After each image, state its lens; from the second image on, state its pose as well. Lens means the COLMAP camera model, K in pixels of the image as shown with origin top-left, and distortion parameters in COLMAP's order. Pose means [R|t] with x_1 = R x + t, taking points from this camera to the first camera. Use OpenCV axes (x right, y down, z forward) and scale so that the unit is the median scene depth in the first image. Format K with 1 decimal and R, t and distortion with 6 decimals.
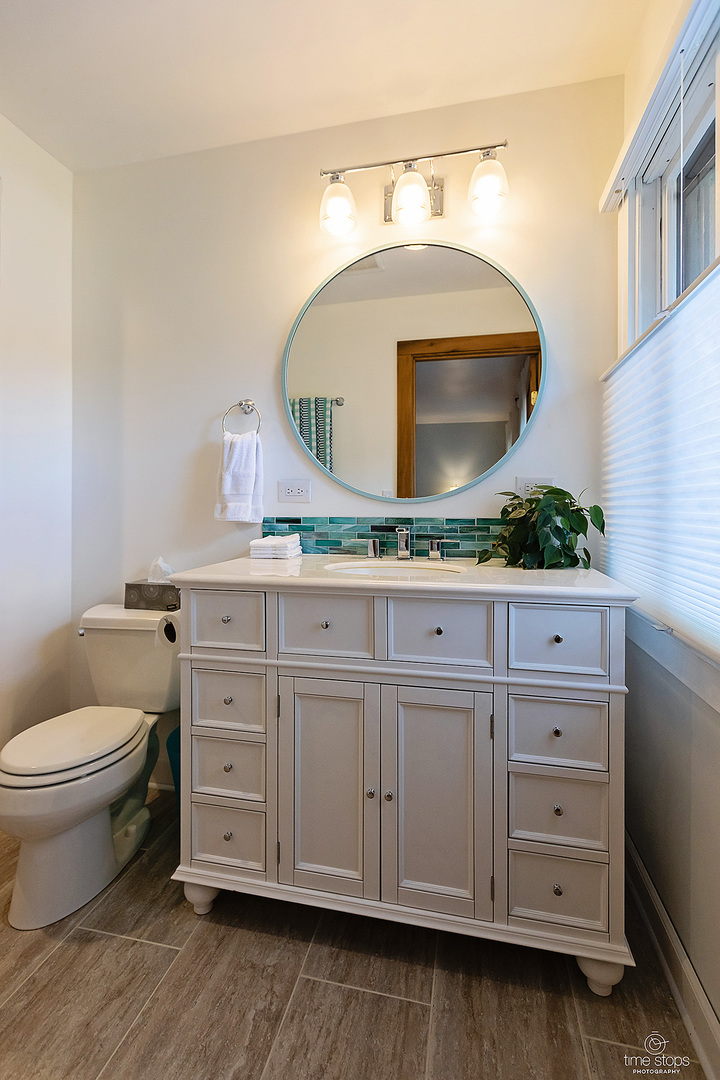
lens RADIAL K [[510.4, 0, 350.3], [0, 510.4, 508.4], [0, 0, 1]] dist [0.005359, -0.001821]
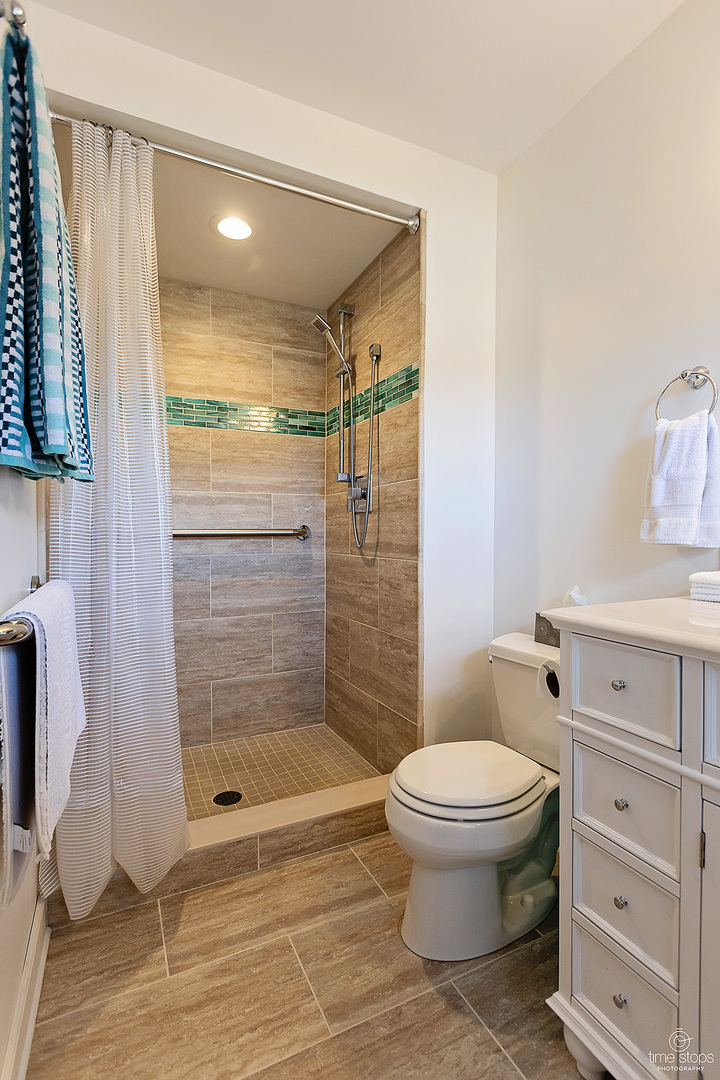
lens RADIAL K [[510.4, 0, 363.6], [0, 510.4, 540.7], [0, 0, 1]] dist [0.005359, -0.001821]
pose [[0.635854, 0.013300, -0.771695, 0.060853], [-0.003236, 0.999889, 0.014567, 0.014344], [0.771802, -0.006765, 0.635826, 0.285989]]
